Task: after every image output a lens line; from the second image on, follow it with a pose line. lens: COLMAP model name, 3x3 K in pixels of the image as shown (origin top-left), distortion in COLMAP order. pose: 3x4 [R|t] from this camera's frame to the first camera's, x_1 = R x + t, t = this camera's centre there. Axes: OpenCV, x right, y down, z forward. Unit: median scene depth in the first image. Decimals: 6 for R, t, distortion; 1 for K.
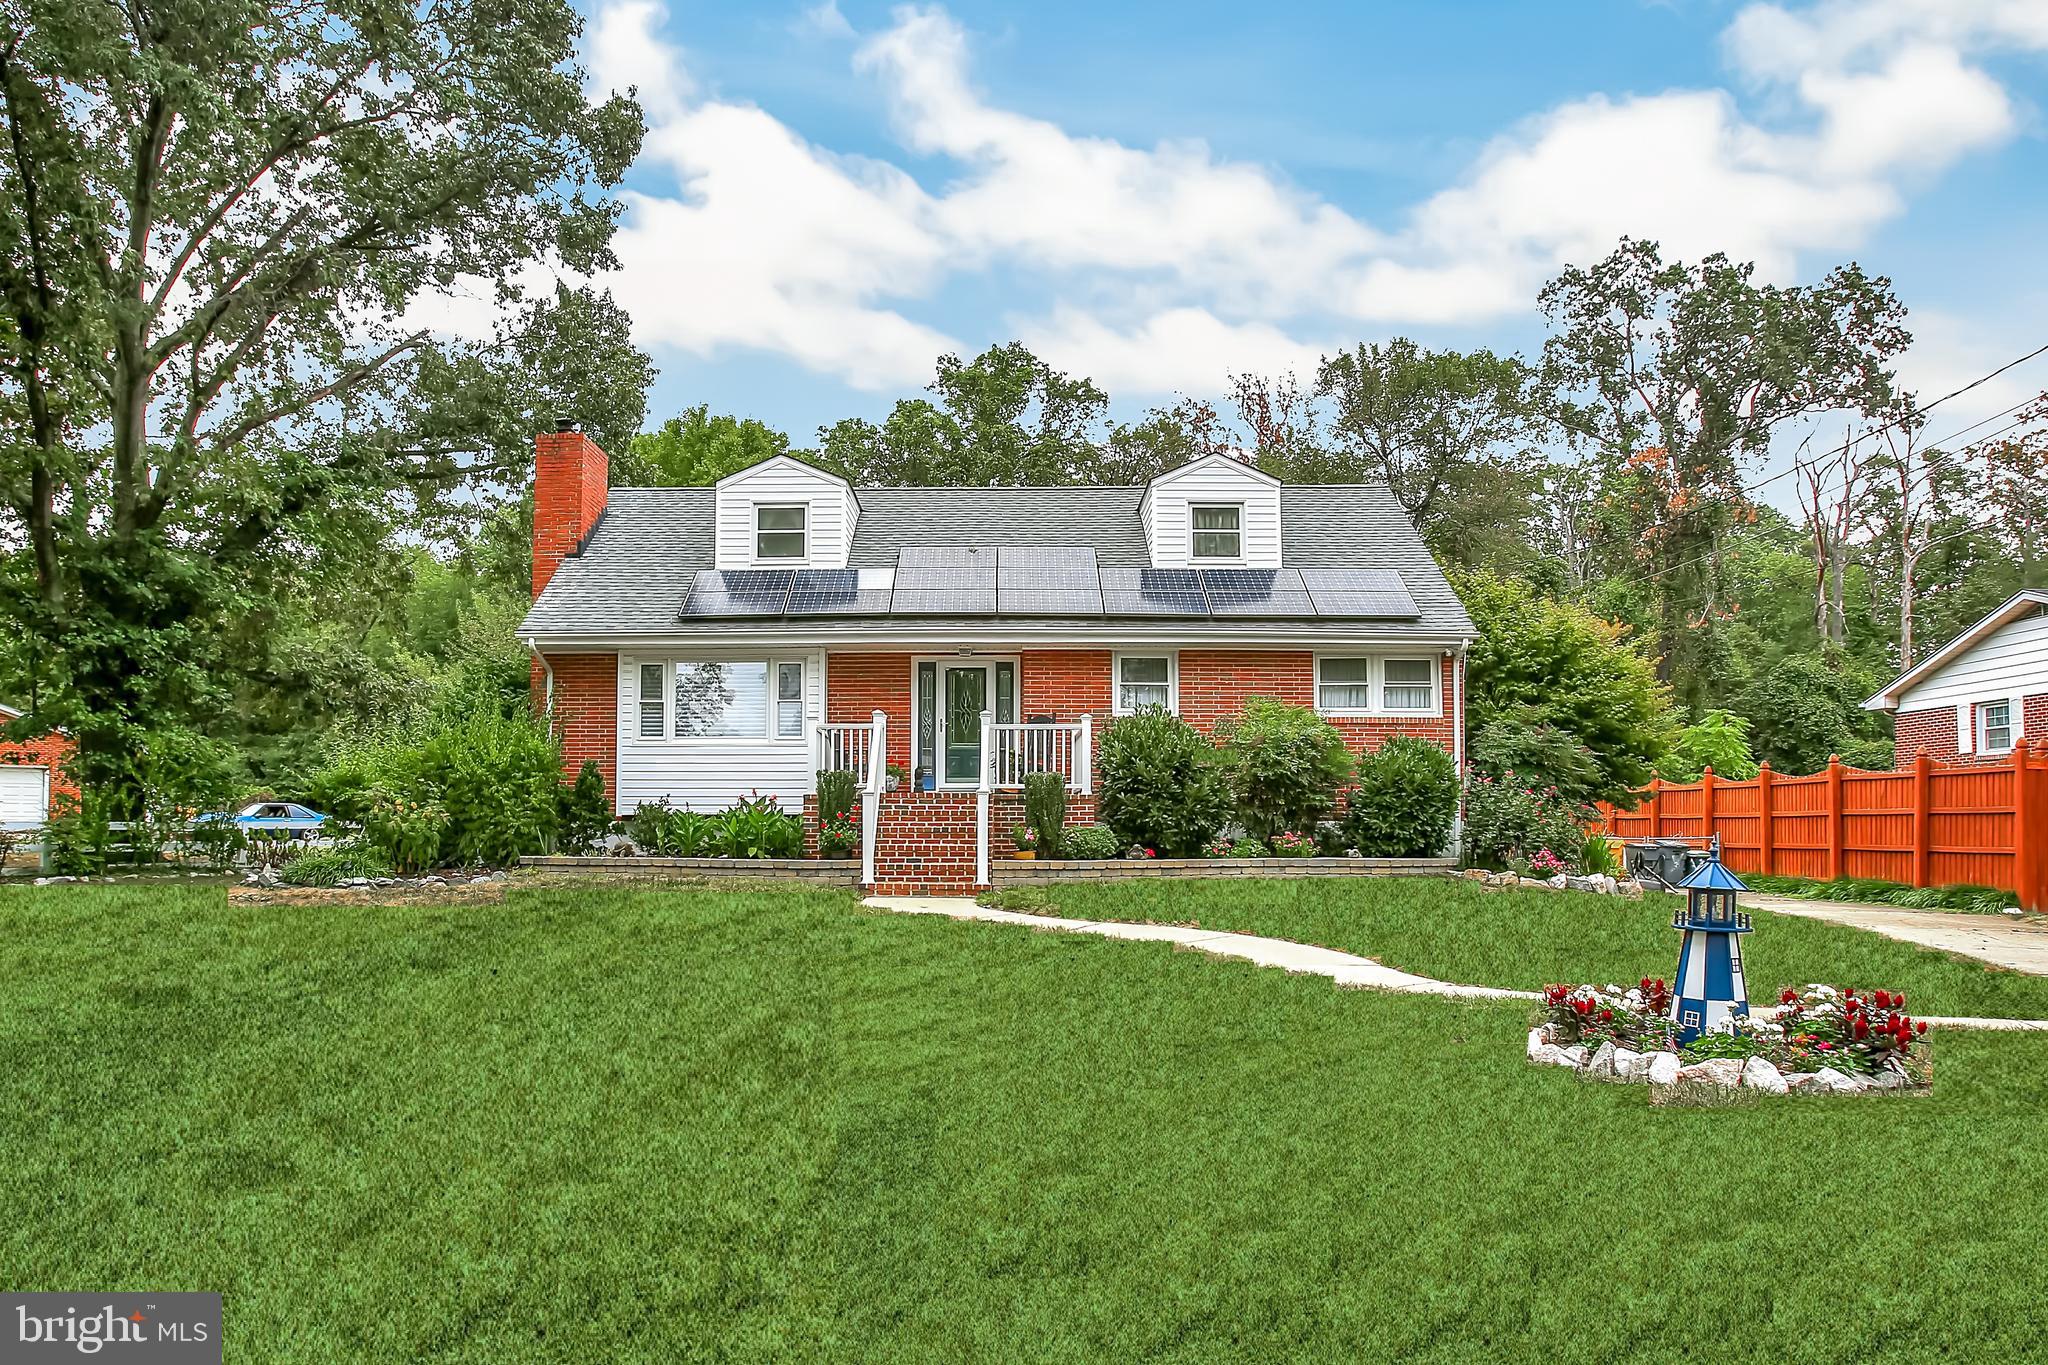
lens RADIAL K [[1308.1, 0, 1023.7], [0, 1308.1, 764.8], [0, 0, 1]] dist [-0.091480, 0.056253]
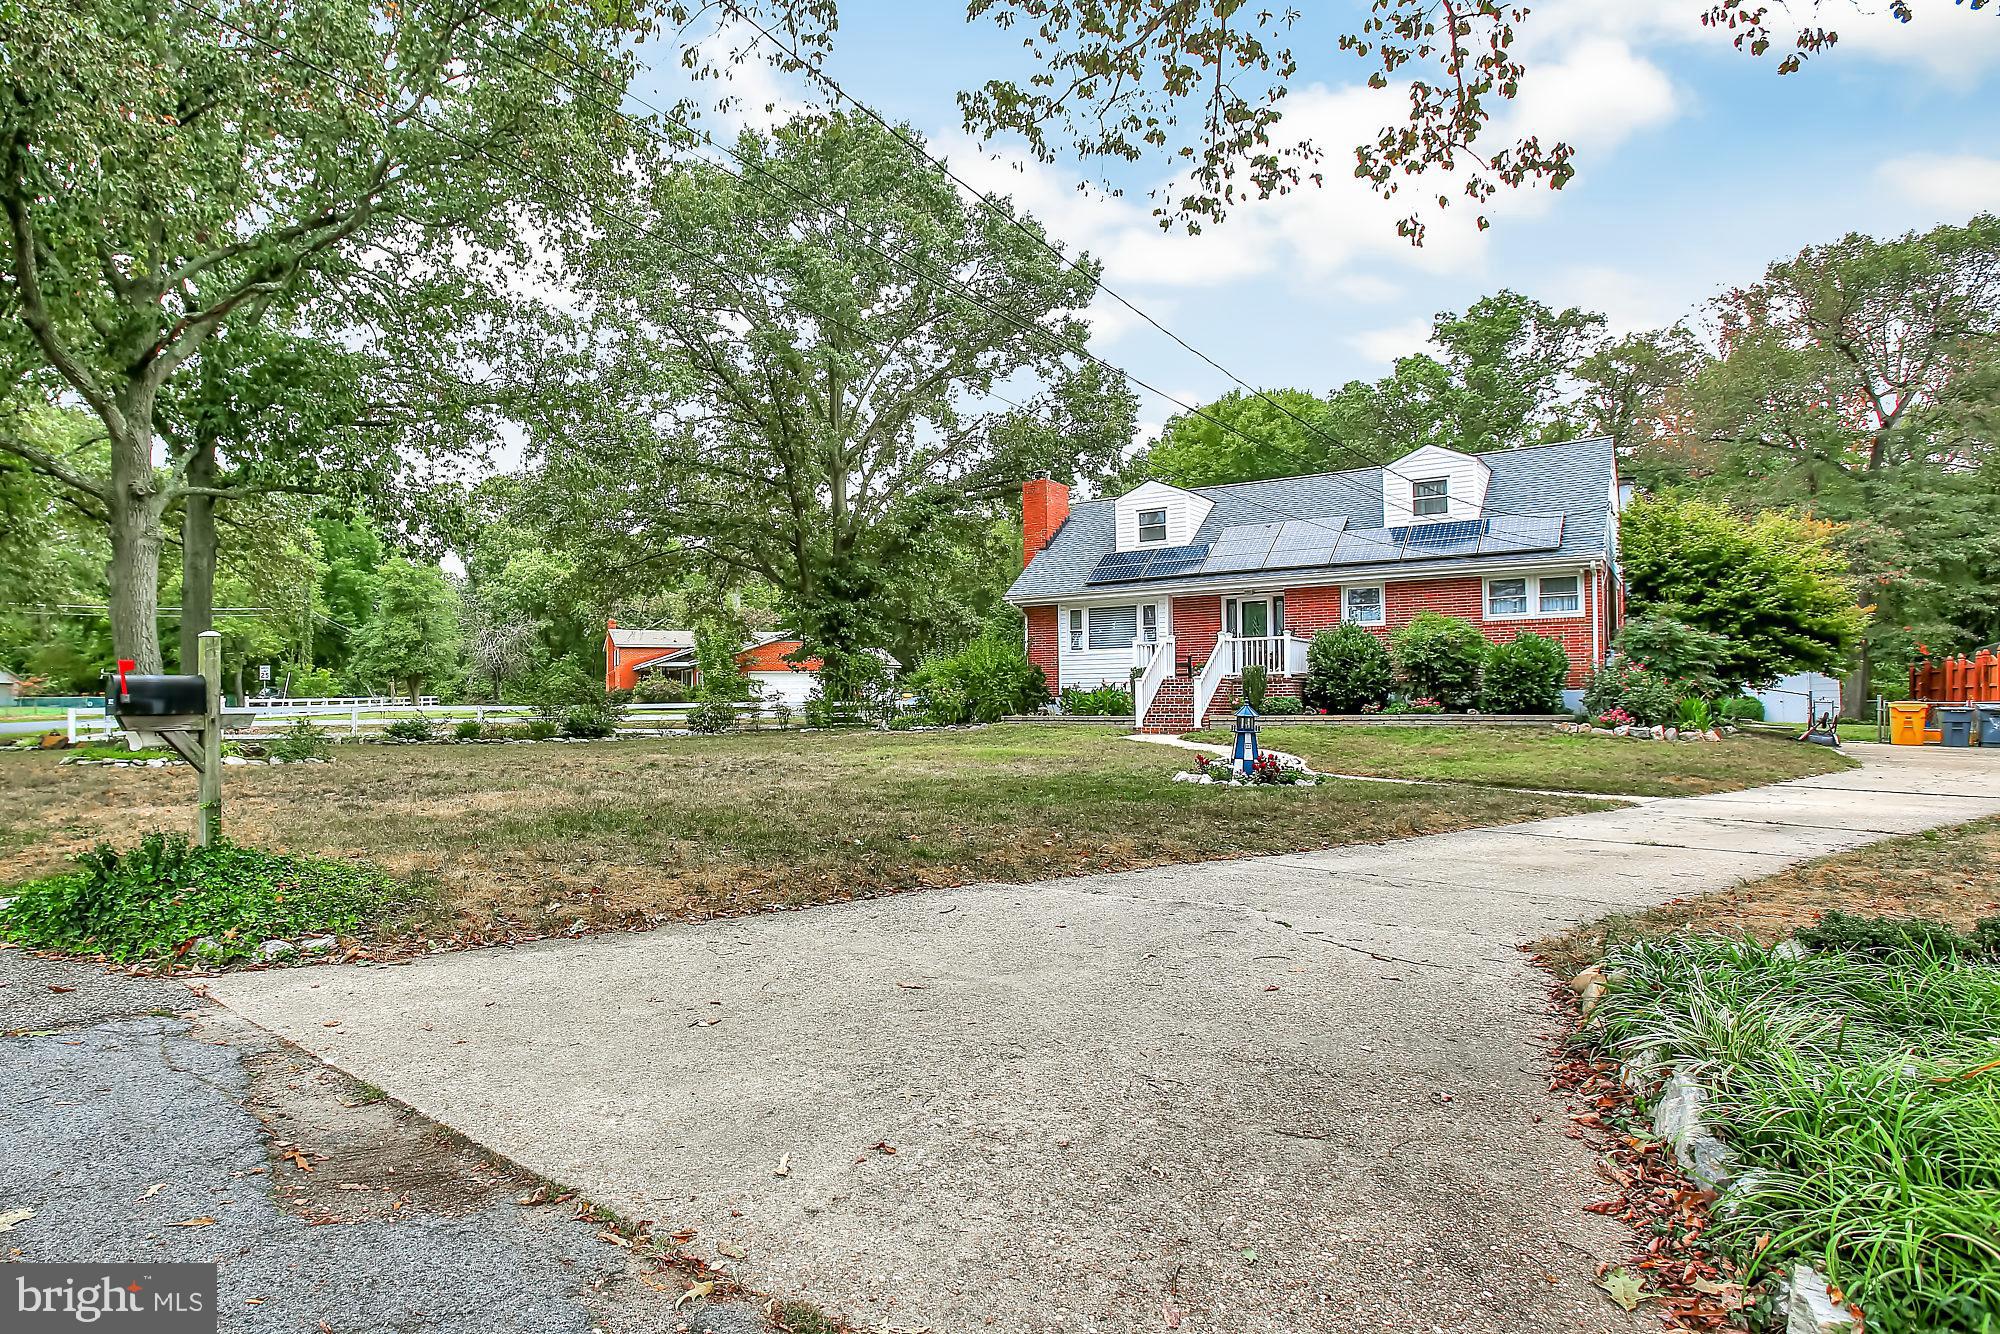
lens RADIAL K [[988.9, 0, 1000.0], [0, 988.9, 667.0], [0, 0, 1]] dist [-0.001865, 0.000342]
pose [[0.873931, -0.027438, -0.485274, 0.263780], [0.033584, 0.999428, 0.003973, -0.006587], [0.484888, -0.019770, 0.874353, -0.233309]]
